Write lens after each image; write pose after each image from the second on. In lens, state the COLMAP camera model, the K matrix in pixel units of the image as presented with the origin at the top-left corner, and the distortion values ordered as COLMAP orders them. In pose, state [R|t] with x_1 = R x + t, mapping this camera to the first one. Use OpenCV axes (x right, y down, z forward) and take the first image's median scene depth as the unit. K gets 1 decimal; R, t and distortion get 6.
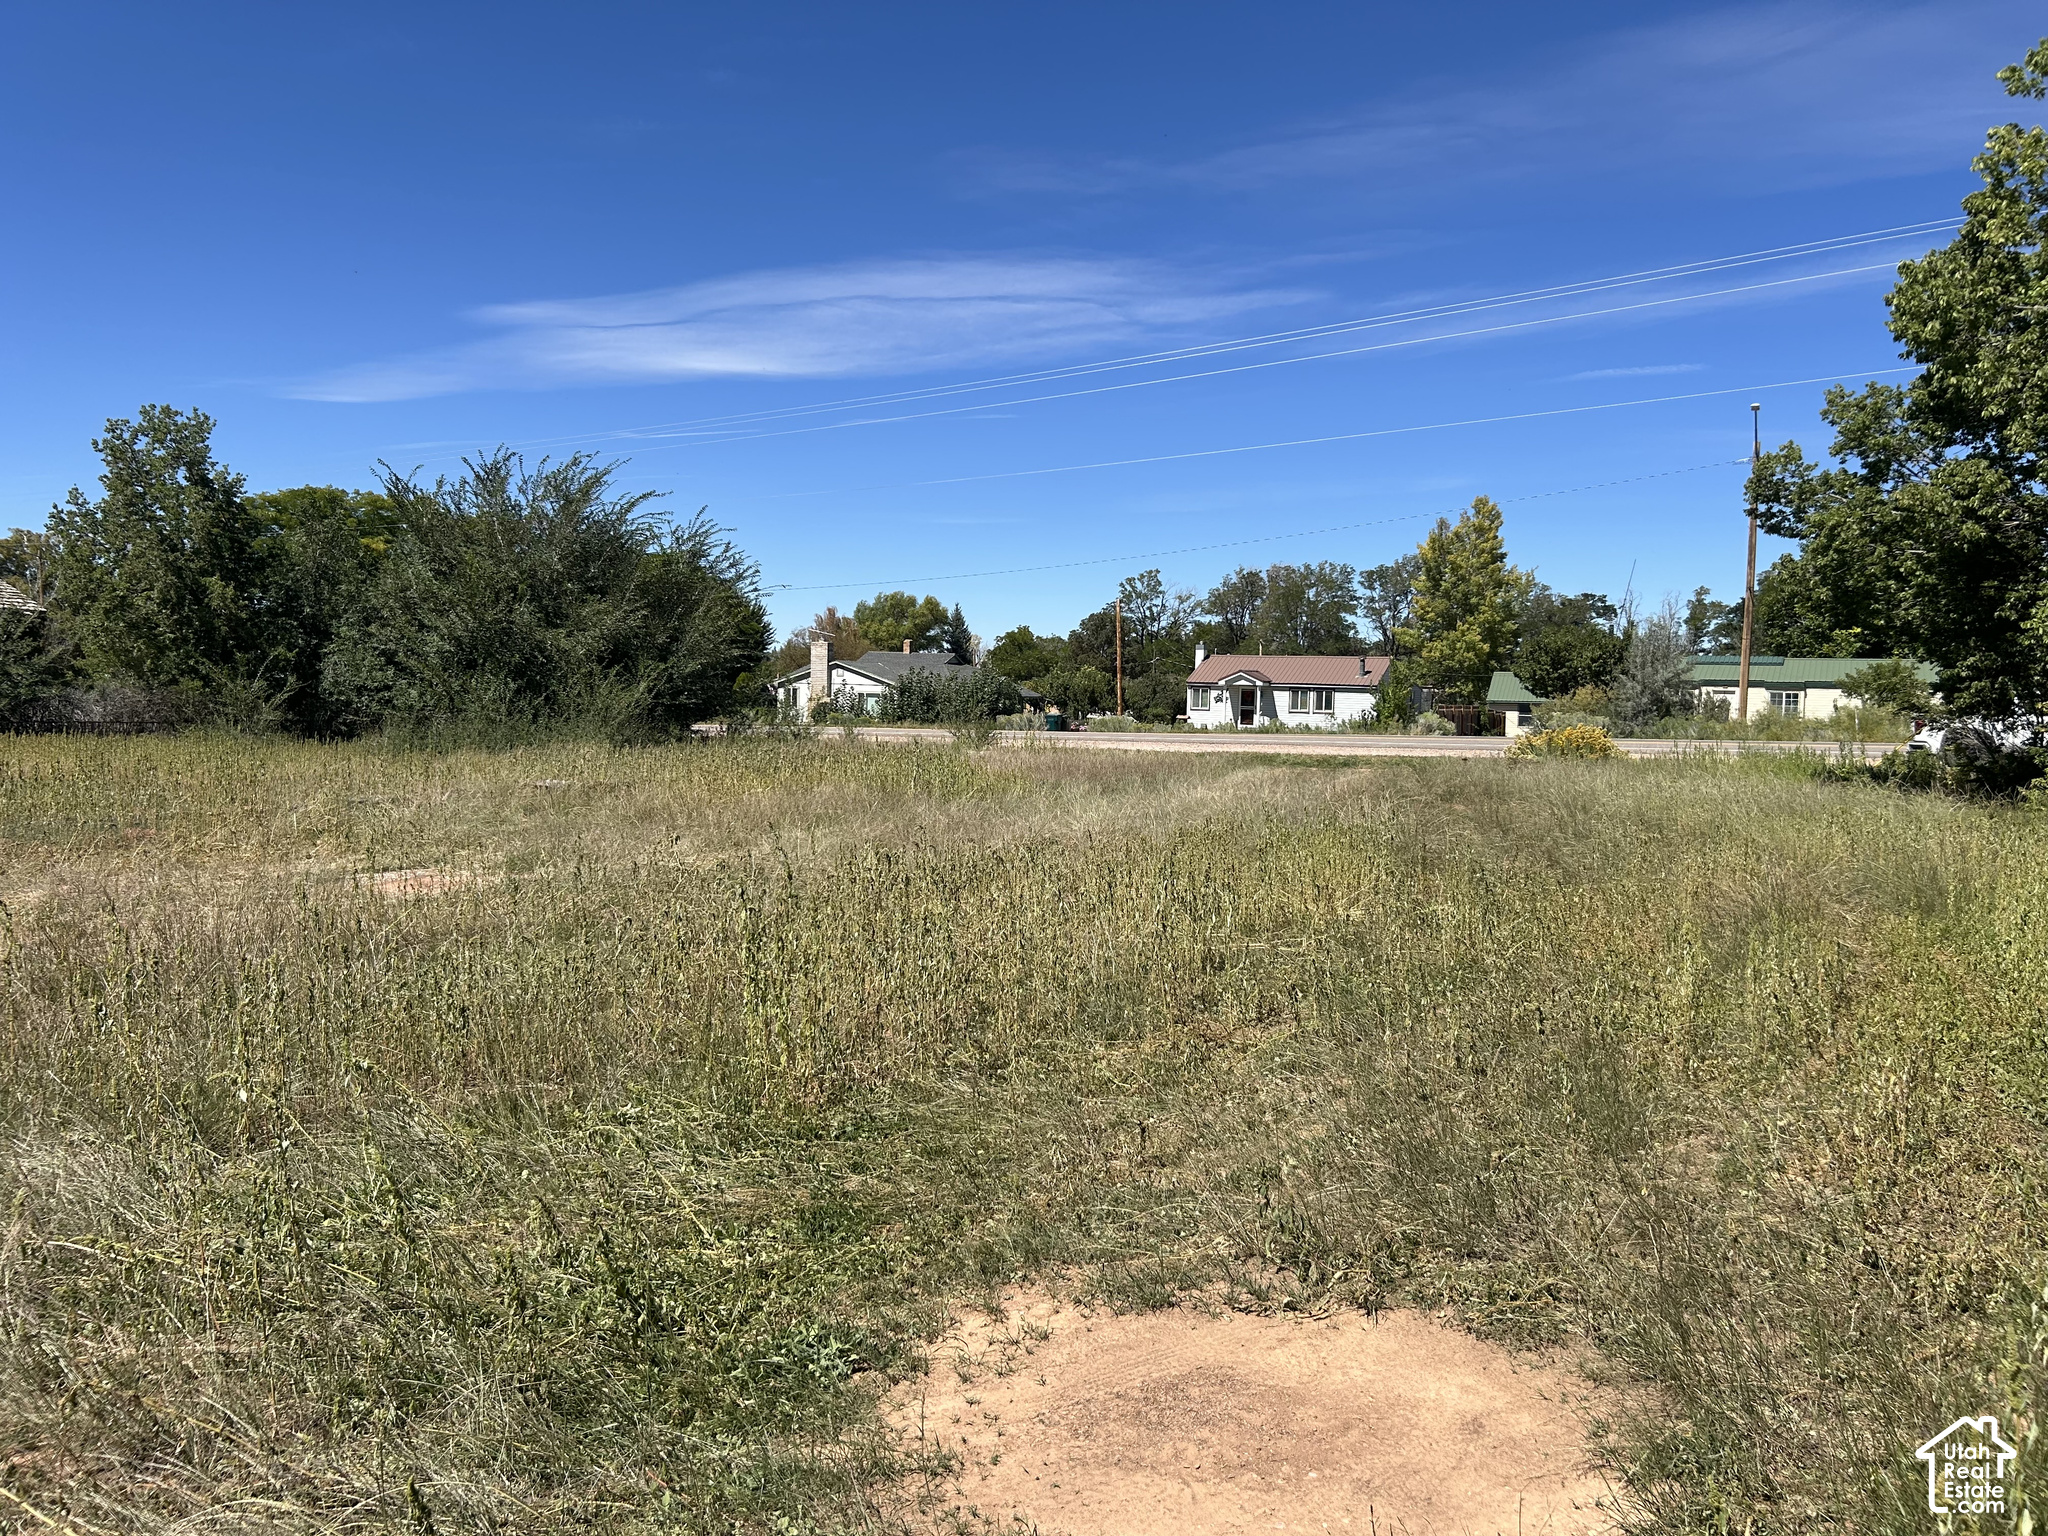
lens RADIAL K [[1569.8, 0, 1034.3], [0, 1569.8, 766.2], [0, 0, 1]] dist [0.013280, -0.048563]
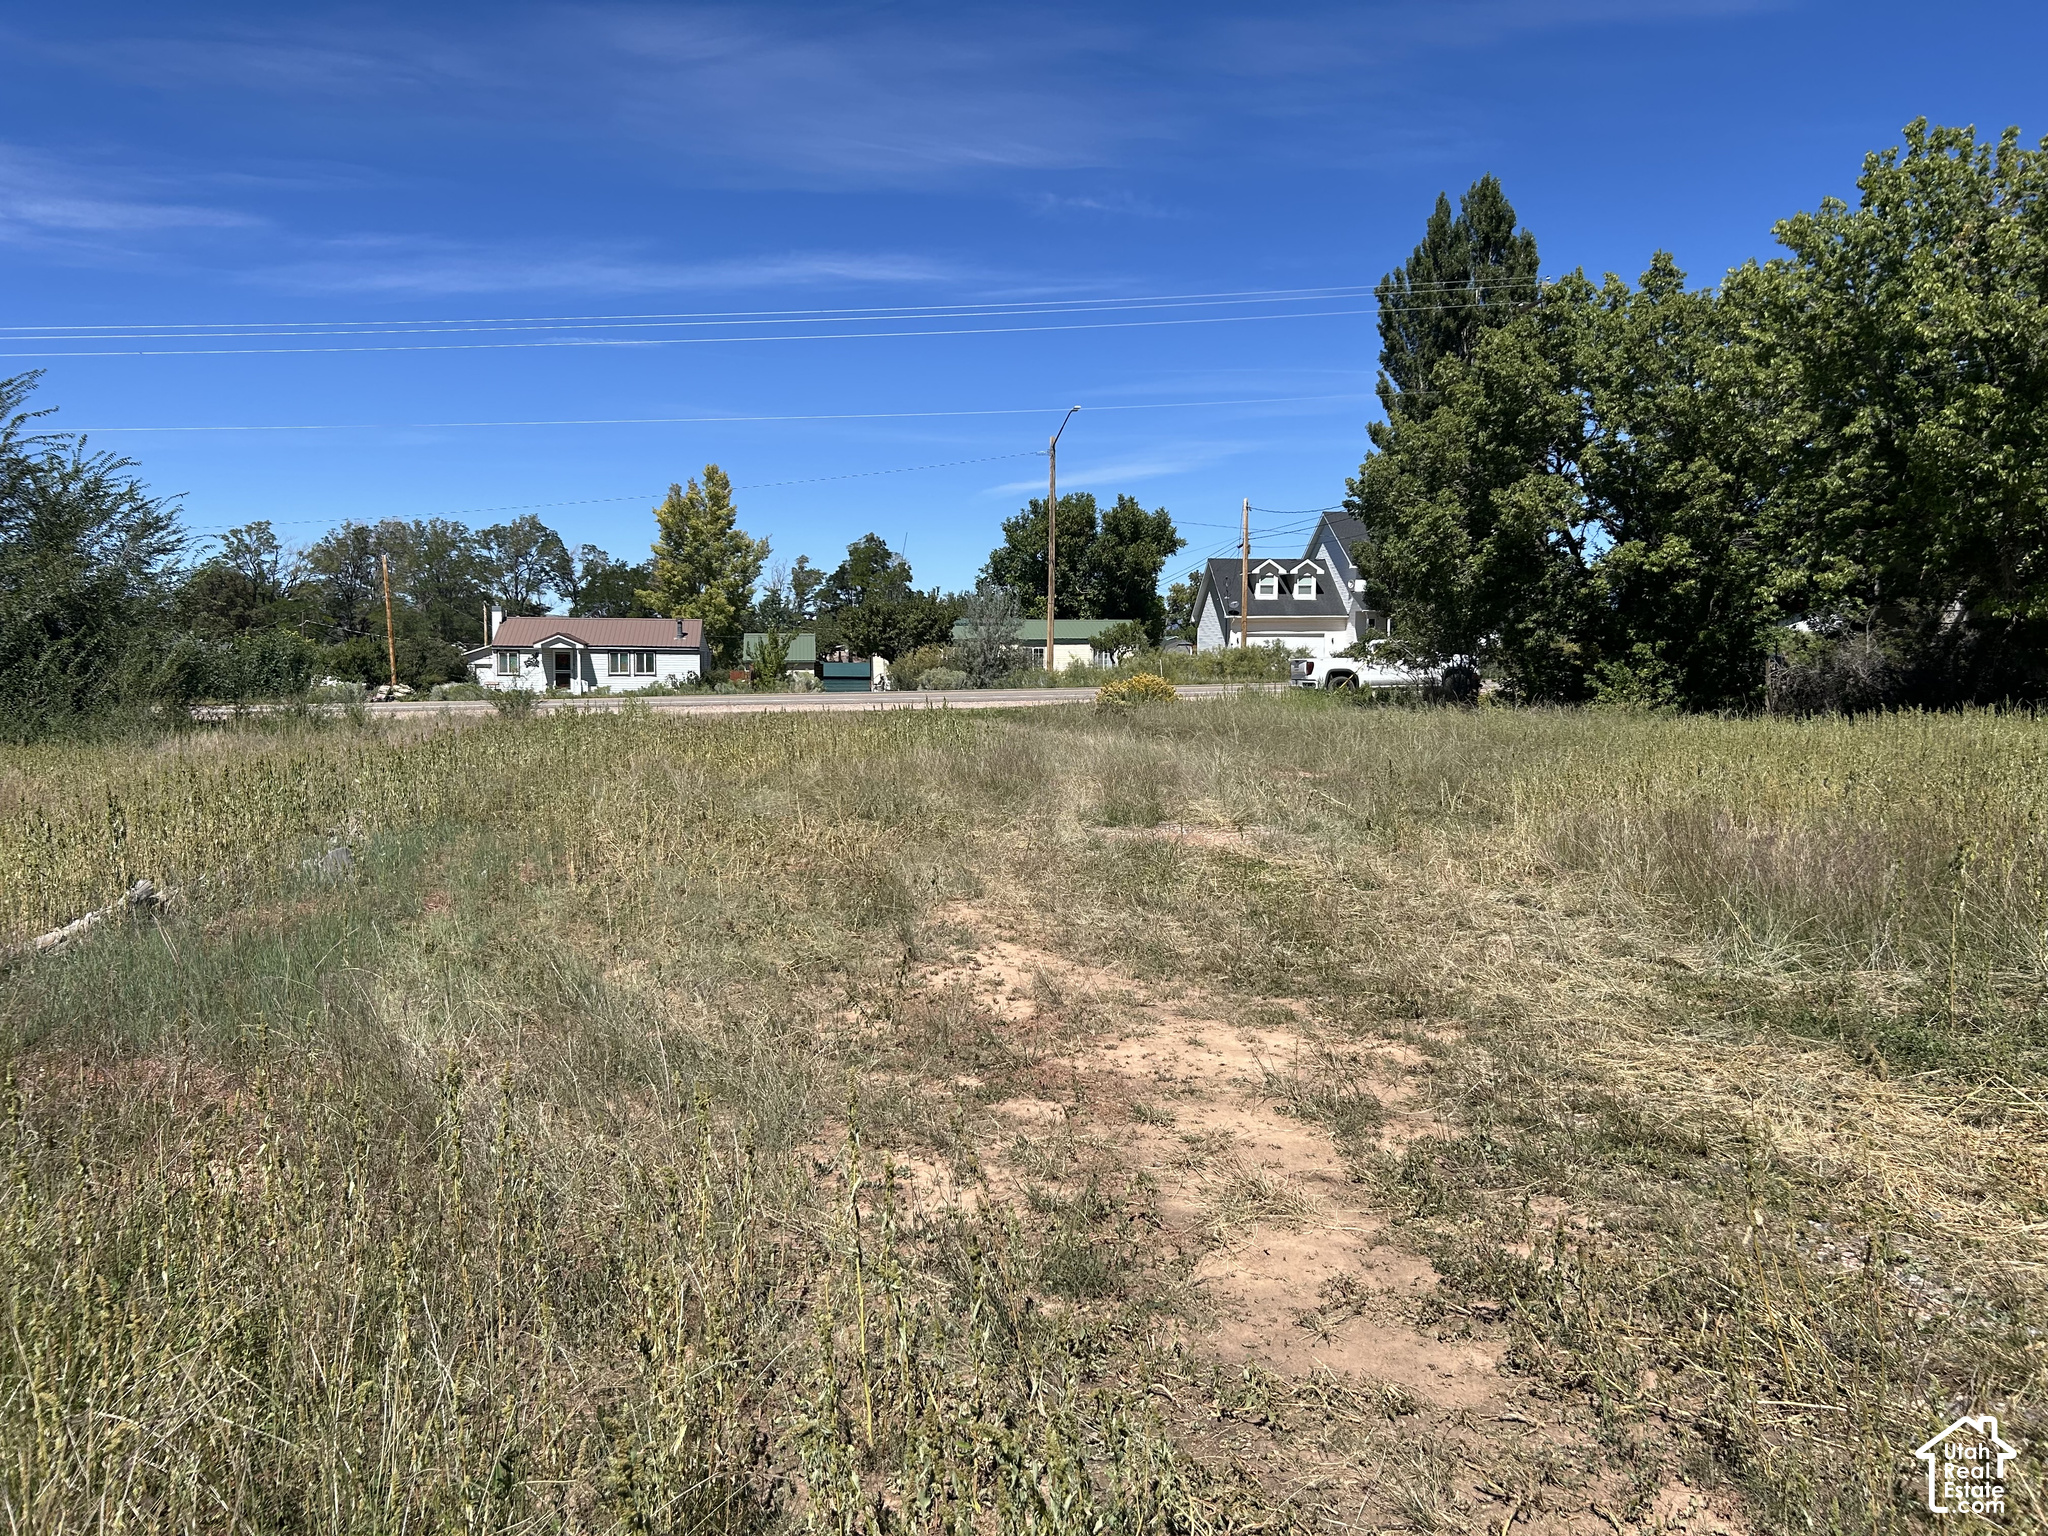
lens RADIAL K [[1569.8, 0, 1034.3], [0, 1569.8, 766.2], [0, 0, 1]] dist [0.013280, -0.048563]
pose [[0.777550, -0.060007, 0.625952, -0.218687], [0.045318, 0.998195, 0.039399, -0.003567], [-0.627186, -0.002268, 0.778866, 0.055184]]
